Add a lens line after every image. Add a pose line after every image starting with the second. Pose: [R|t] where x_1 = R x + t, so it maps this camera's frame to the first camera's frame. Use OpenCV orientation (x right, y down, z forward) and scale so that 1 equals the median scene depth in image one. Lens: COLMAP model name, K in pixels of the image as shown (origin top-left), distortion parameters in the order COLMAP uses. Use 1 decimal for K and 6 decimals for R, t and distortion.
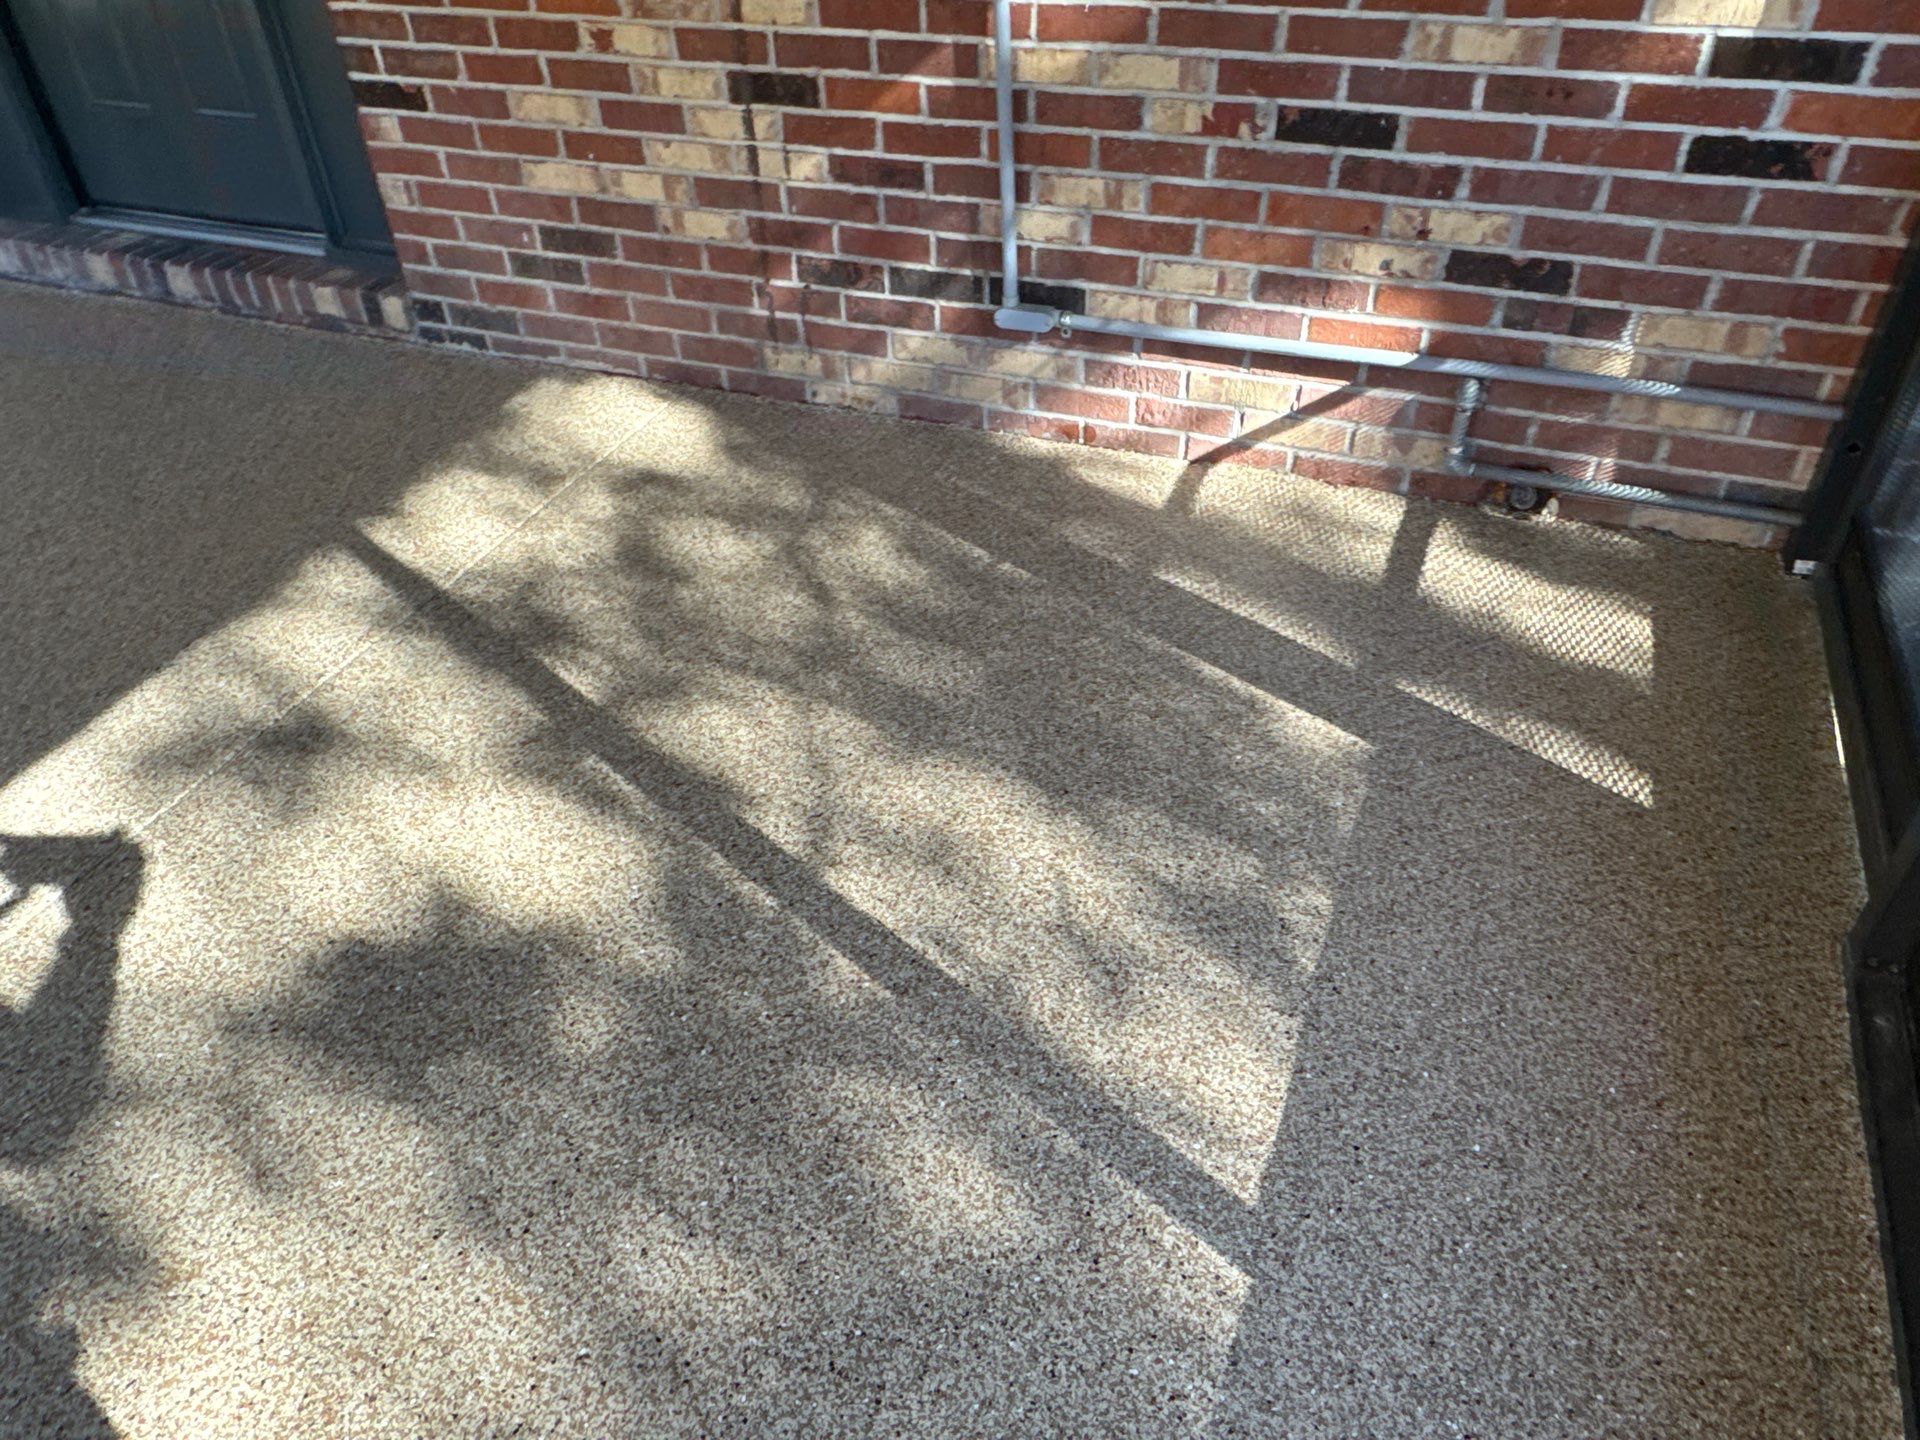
lens RADIAL K [[1348.3, 0, 956.7], [0, 1348.3, 721.7], [0, 0, 1]] dist [-0.005308, 0.003277]
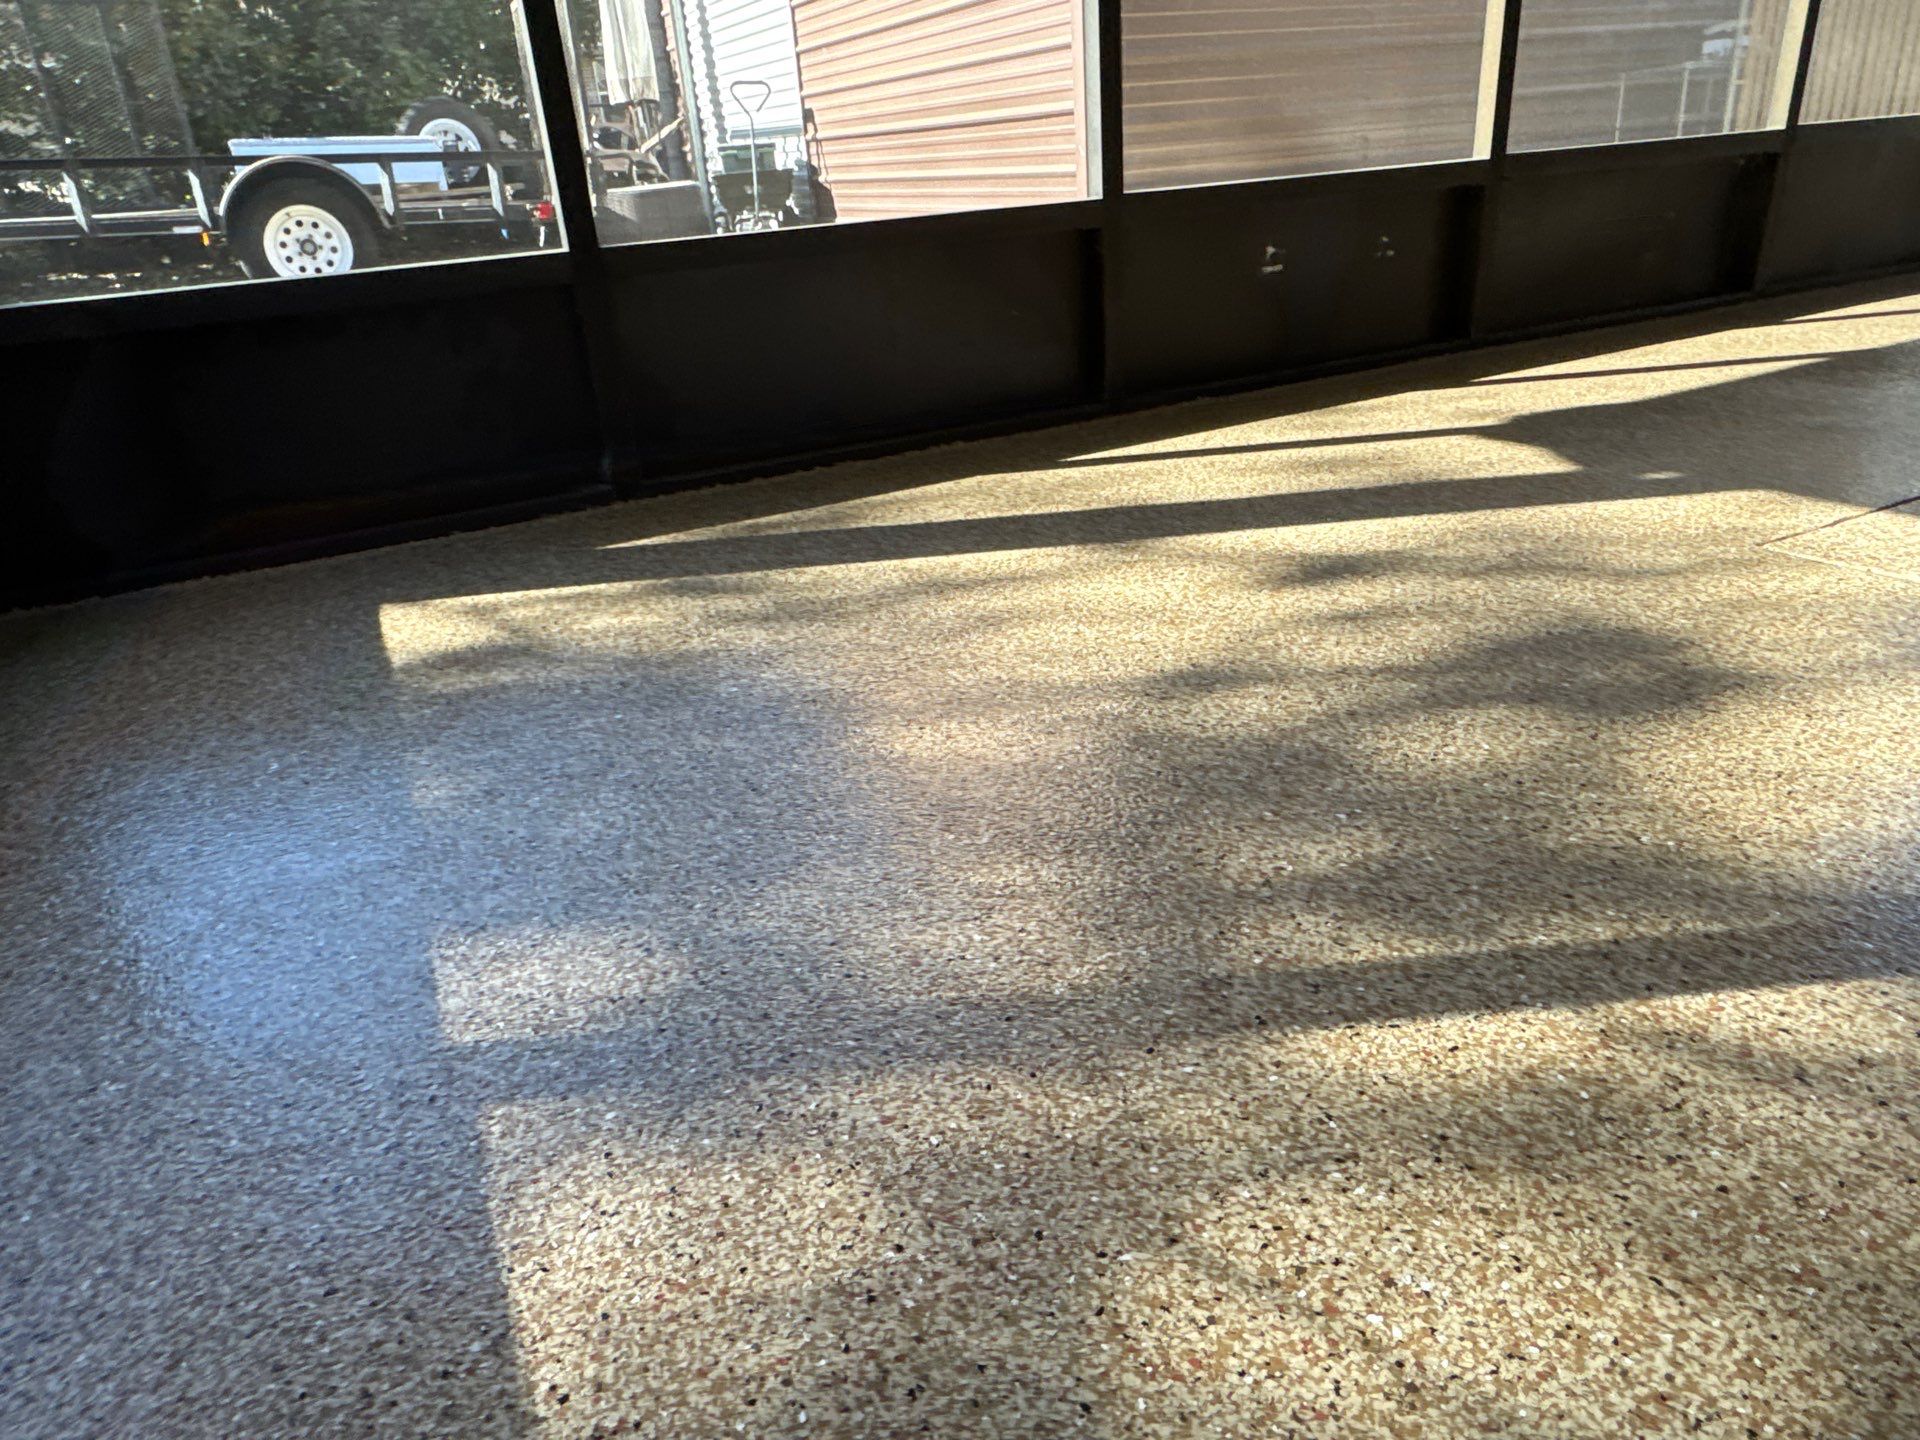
lens RADIAL K [[1244.9, 0, 954.4], [0, 1244.9, 723.6], [0, 0, 1]] dist [-0.007239, 0.004691]
pose [[-0.666251, 0.381482, -0.640765, 0.277070], [-0.393485, 0.550060, 0.736616, -0.170814], [0.633466, 0.742903, -0.216371, 0.845838]]
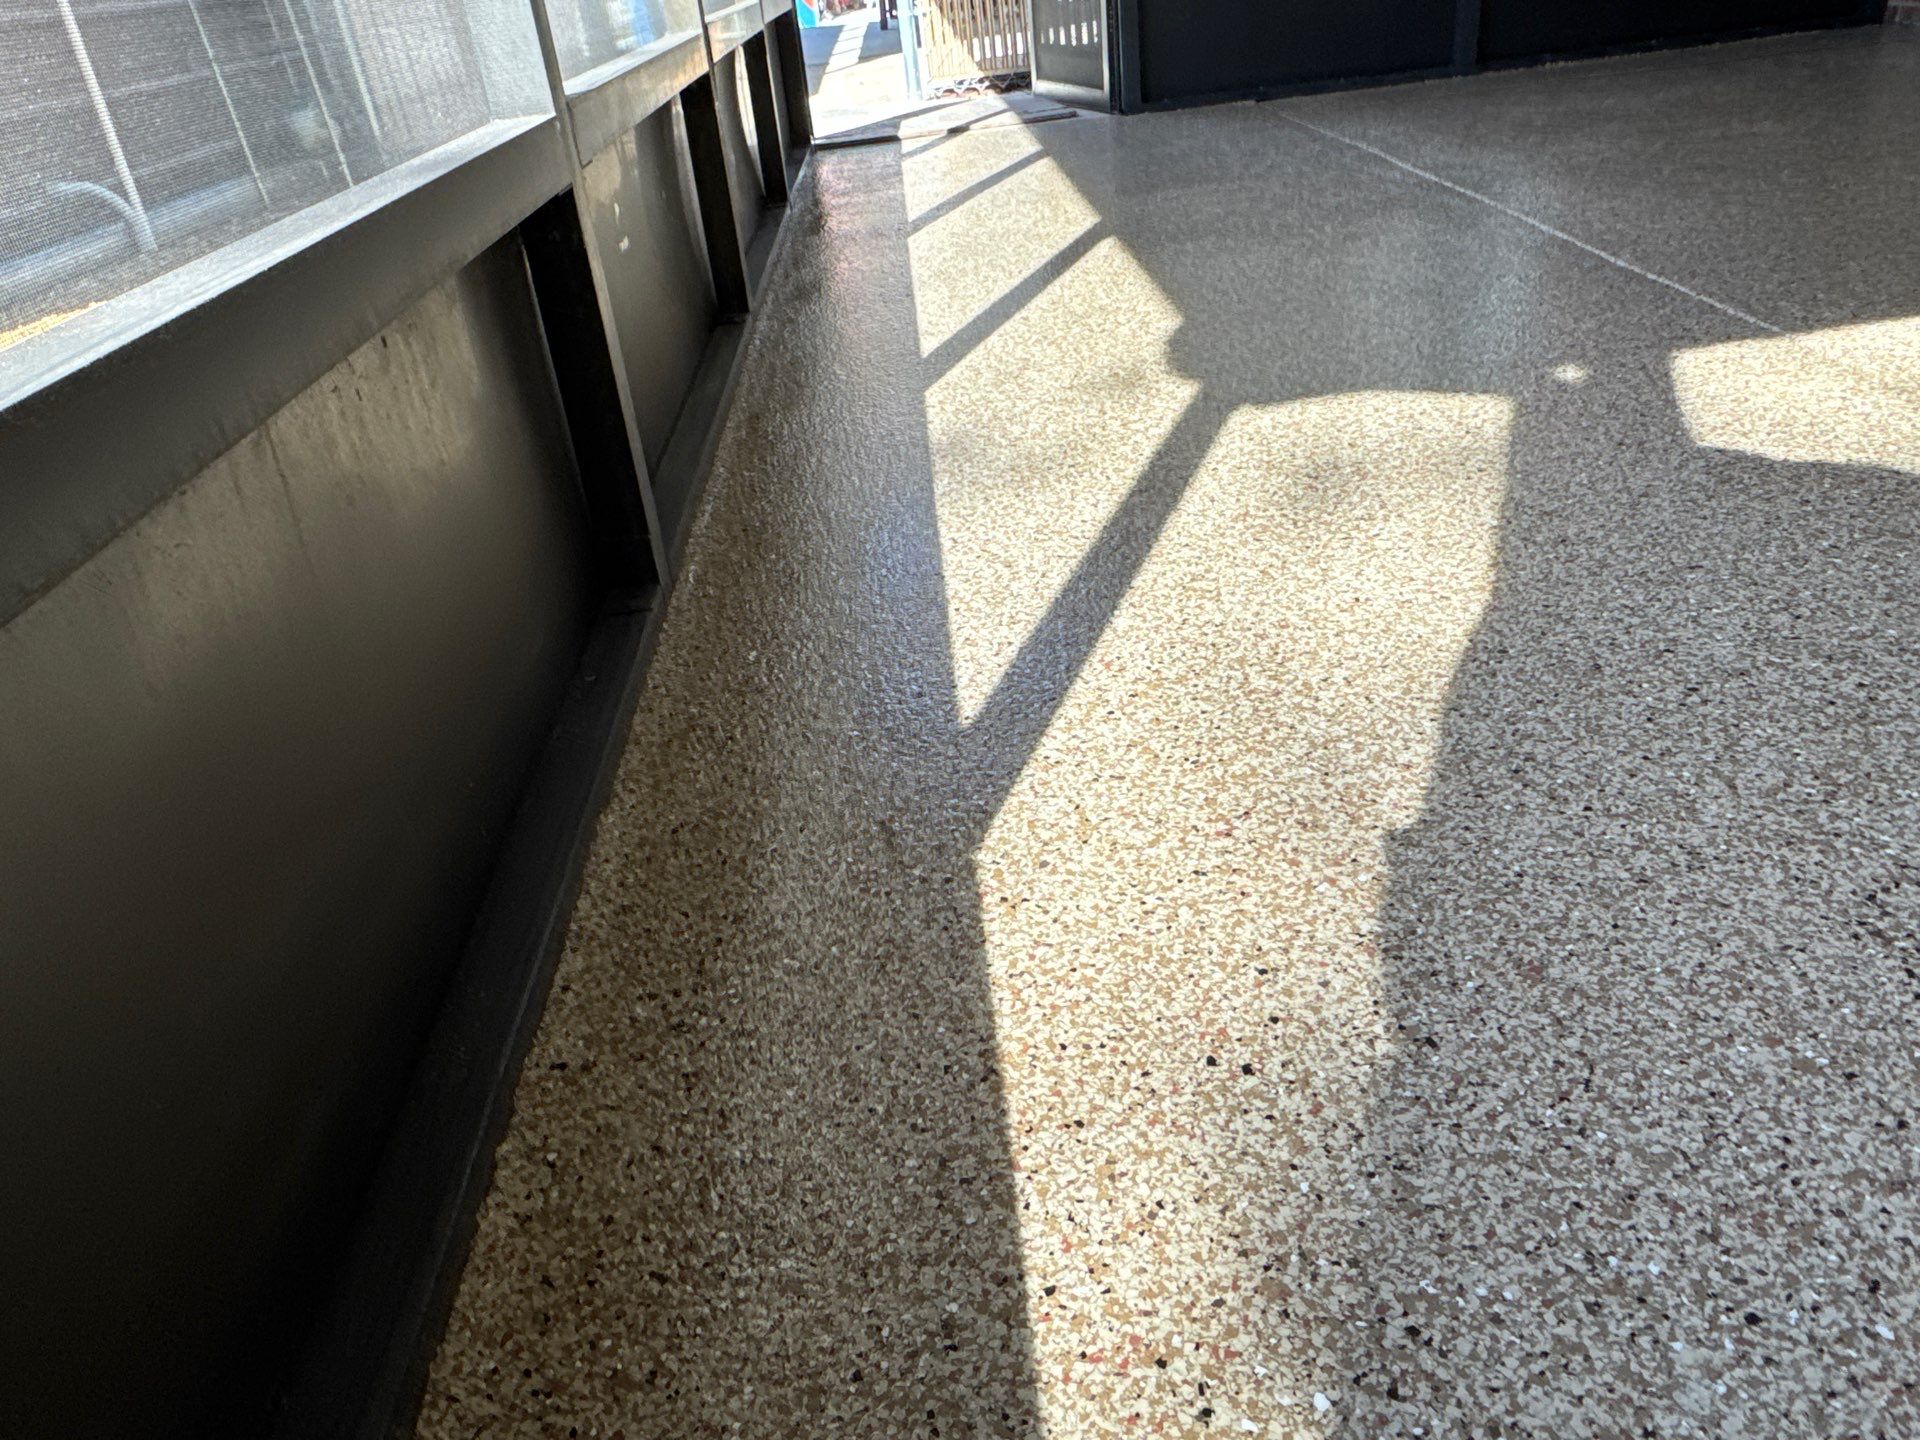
lens RADIAL K [[1346.9, 0, 950.9], [0, 1346.9, 723.7], [0, 0, 1]] dist [-0.003676, 0.001192]
pose [[0.413402, 0.451088, -0.790960, -0.242509], [-0.494999, 0.840428, 0.220584, 0.424055], [0.764248, 0.300334, 0.570723, 0.145205]]
